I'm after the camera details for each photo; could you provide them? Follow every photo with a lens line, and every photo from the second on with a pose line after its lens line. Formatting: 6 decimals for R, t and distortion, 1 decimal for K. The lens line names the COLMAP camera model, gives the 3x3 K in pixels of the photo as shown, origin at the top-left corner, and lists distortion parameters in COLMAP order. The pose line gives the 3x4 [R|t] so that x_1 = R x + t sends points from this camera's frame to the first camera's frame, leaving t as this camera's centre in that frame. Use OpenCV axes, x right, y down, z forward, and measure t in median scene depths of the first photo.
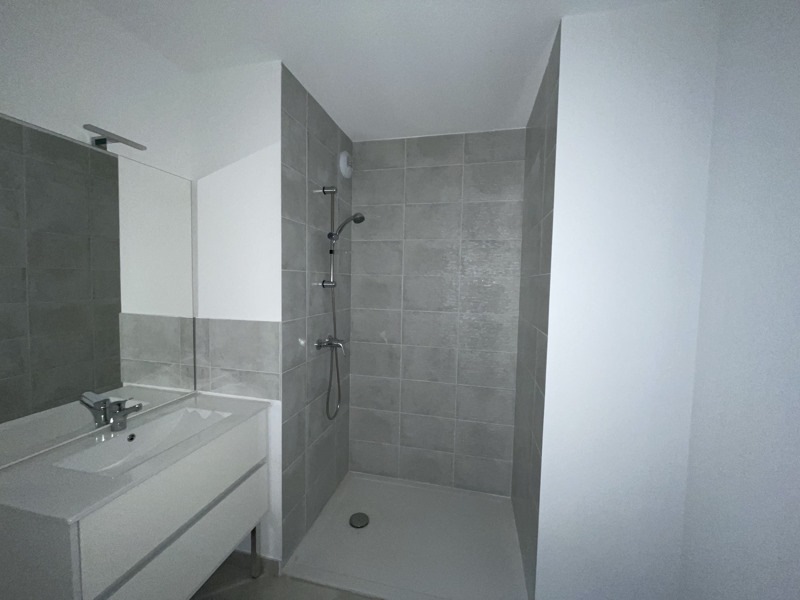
lens RADIAL K [[324.2, 0, 400.8], [0, 324.2, 299.1], [0, 0, 1]] dist [-0.008972, 0.000631]
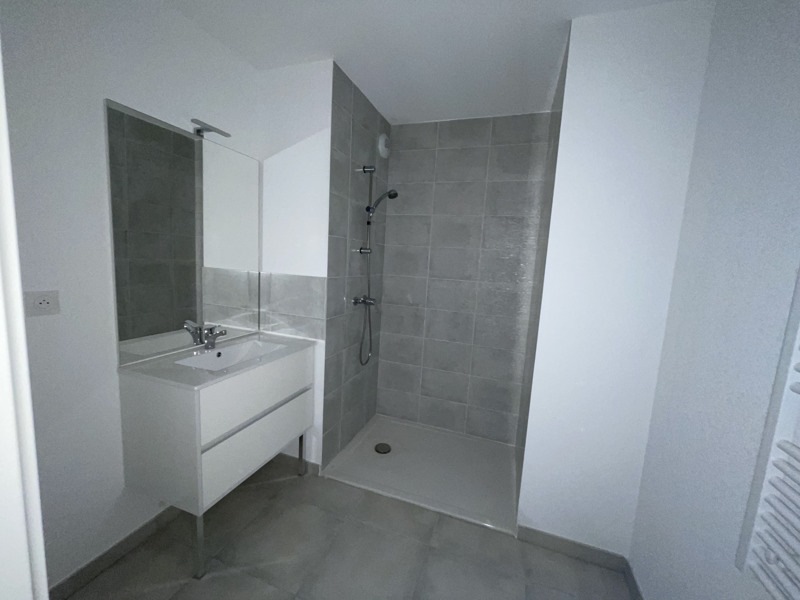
lens RADIAL K [[324.2, 0, 399.3], [0, 324.2, 300.4], [0, 0, 1]] dist [-0.008972, 0.000631]
pose [[0.993019, 0.050020, -0.106826, 0.037657], [-0.043134, 0.996898, 0.065826, 0.053828], [0.109787, -0.060759, 0.992096, -0.177704]]
